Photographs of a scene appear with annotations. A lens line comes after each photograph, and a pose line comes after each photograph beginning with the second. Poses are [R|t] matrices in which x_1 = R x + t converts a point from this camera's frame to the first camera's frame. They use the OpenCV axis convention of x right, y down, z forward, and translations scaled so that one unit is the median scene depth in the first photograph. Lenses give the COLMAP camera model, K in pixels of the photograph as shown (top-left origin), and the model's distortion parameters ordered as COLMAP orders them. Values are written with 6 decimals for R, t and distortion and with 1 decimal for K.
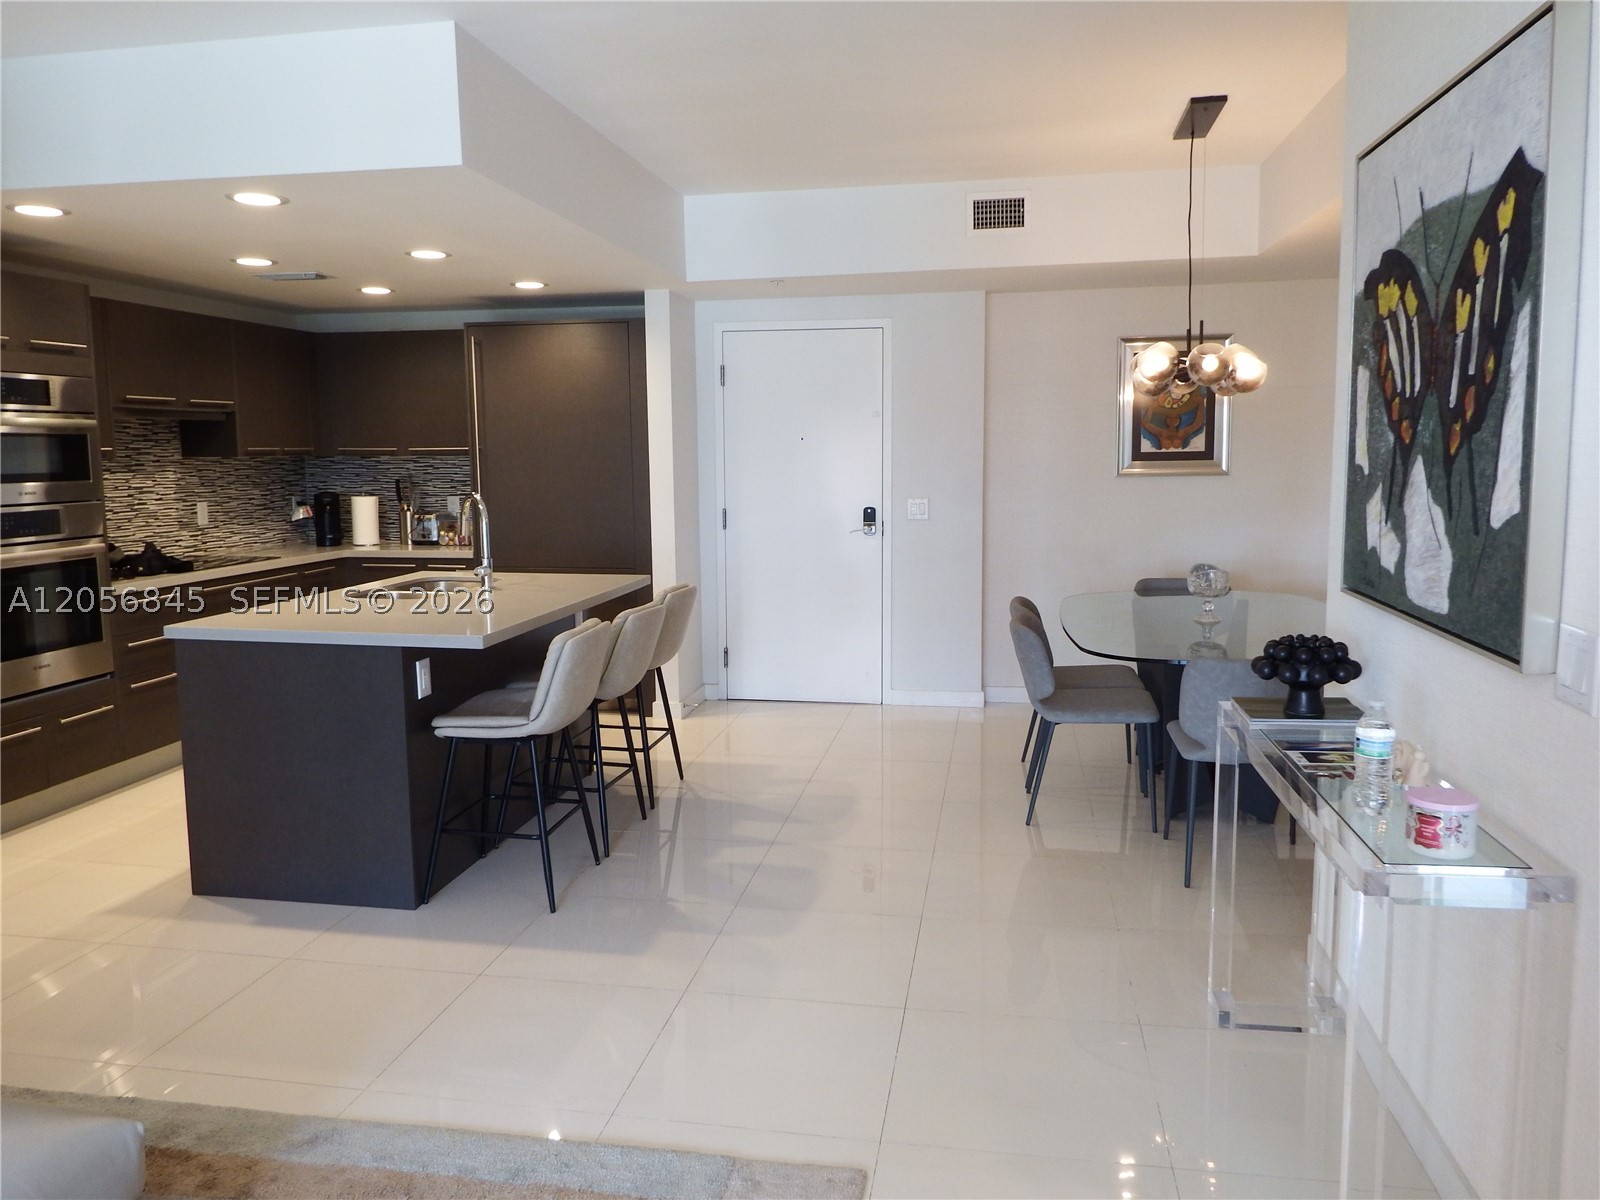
lens RADIAL K [[1162.0, 0, 807.7], [0, 1162.0, 605.4], [0, 0, 1]] dist [-0.005321, -0.010423]
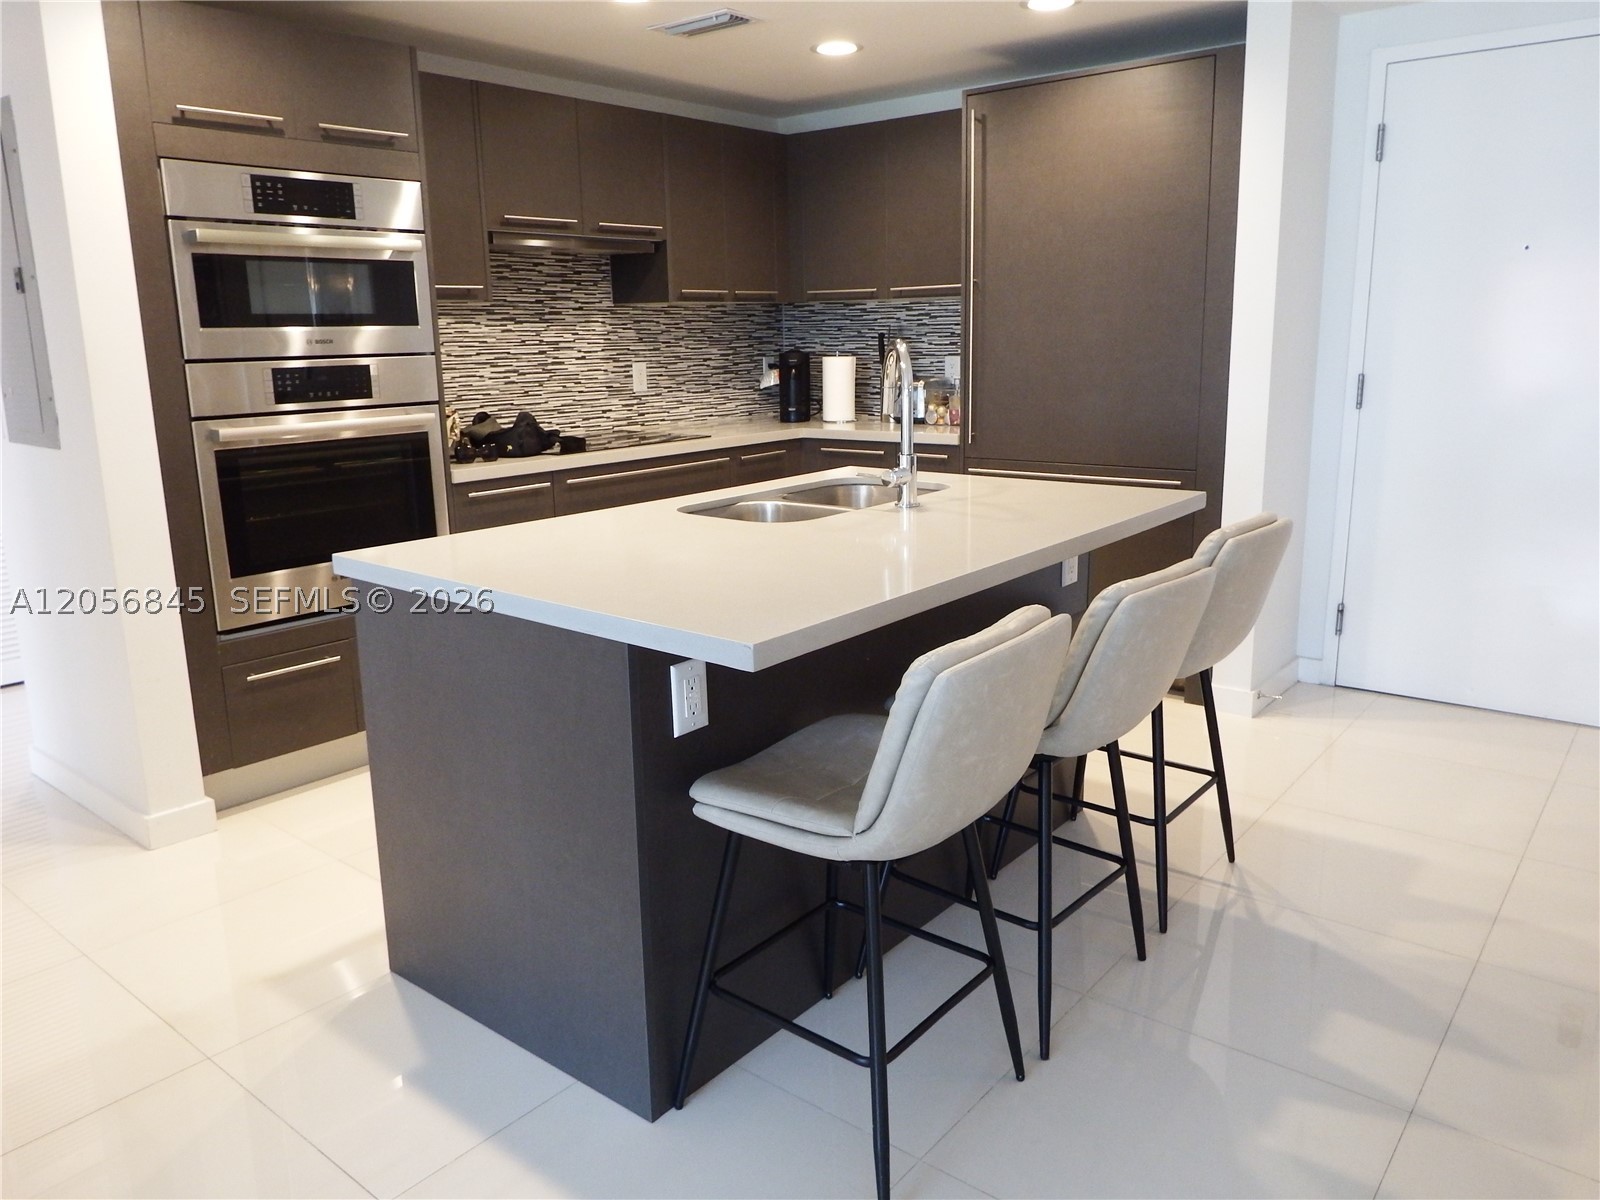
lens RADIAL K [[1162.9, 0, 800.0], [0, 1162.9, 600.0], [0, 0, 1]] dist [0.002676, -0.005930]
pose [[0.872293, 0.098843, -0.478888, -0.028359], [-0.049435, 0.992165, 0.114738, -0.024799], [0.486477, -0.076411, 0.870345, 0.353619]]
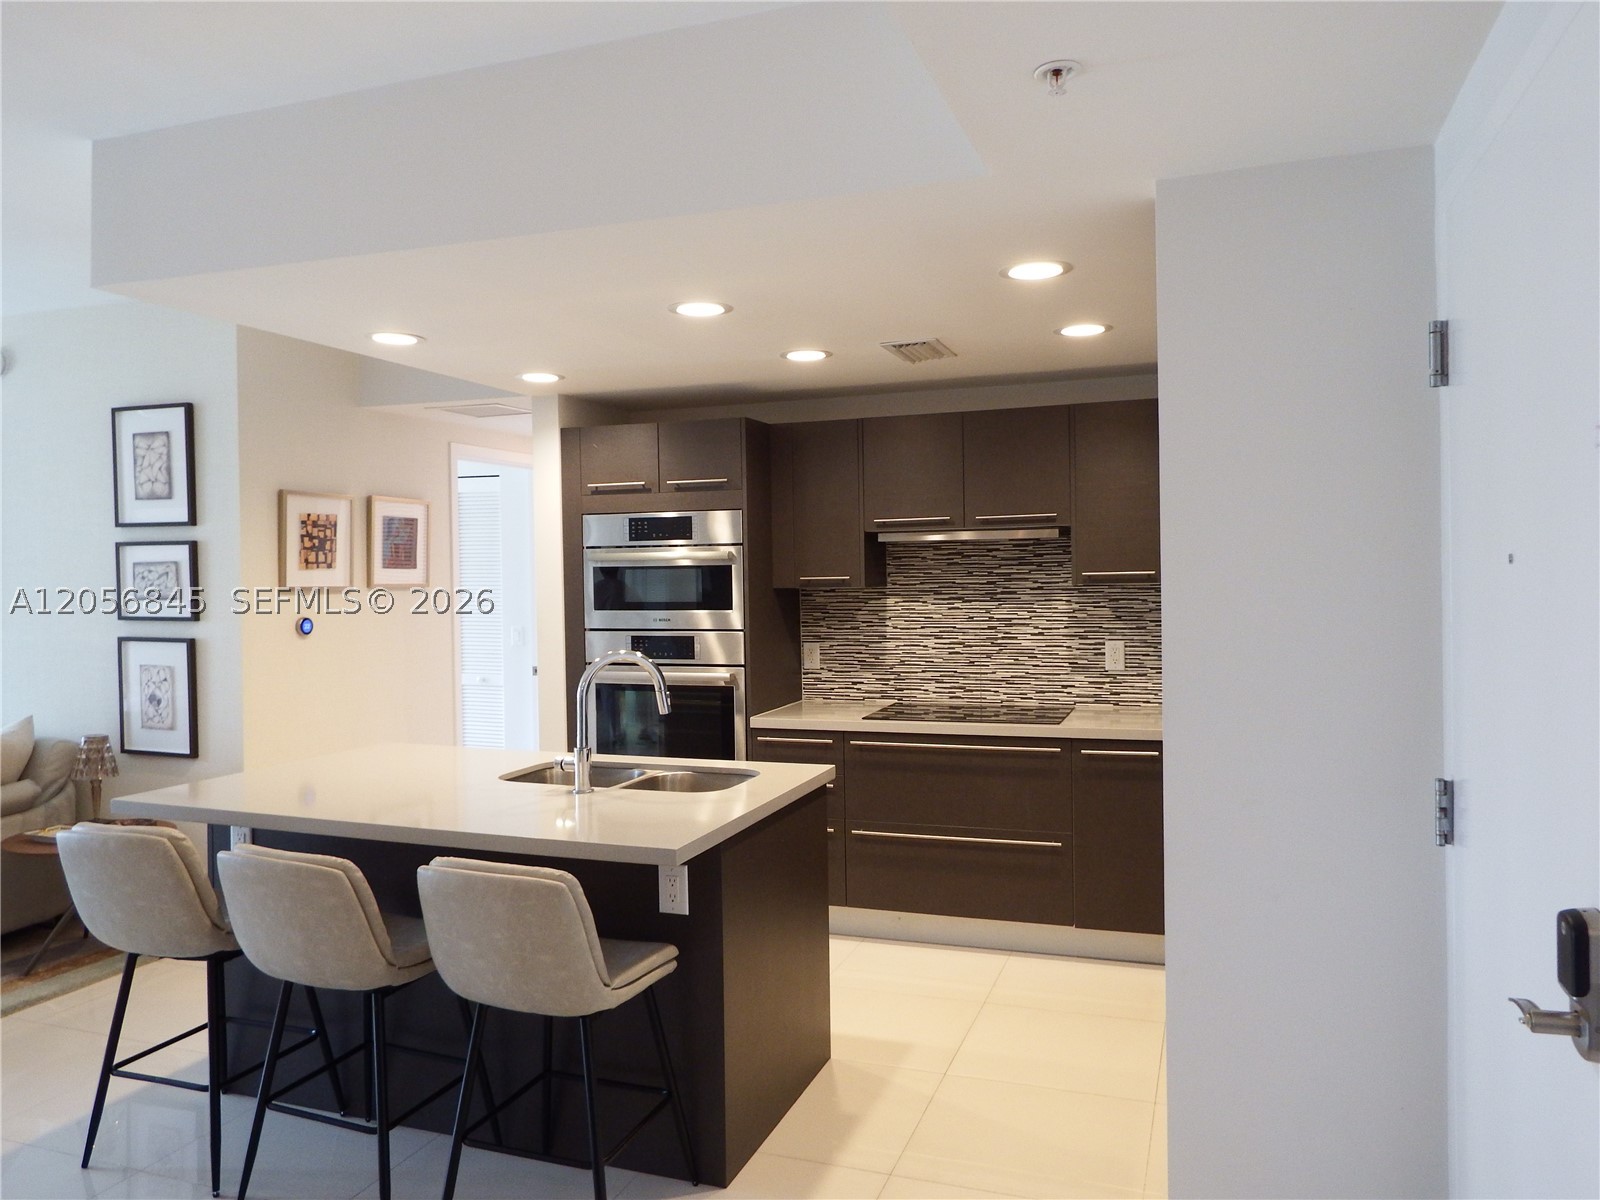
lens RADIAL K [[1162.0, 0, 807.7], [0, 1162.0, 605.4], [0, 0, 1]] dist [-0.005321, -0.010423]
pose [[-0.163206, 0.025705, -0.986257, 0.280896], [-0.113435, 0.992542, 0.044640, -0.126435], [0.980049, 0.119162, -0.159073, 0.938906]]
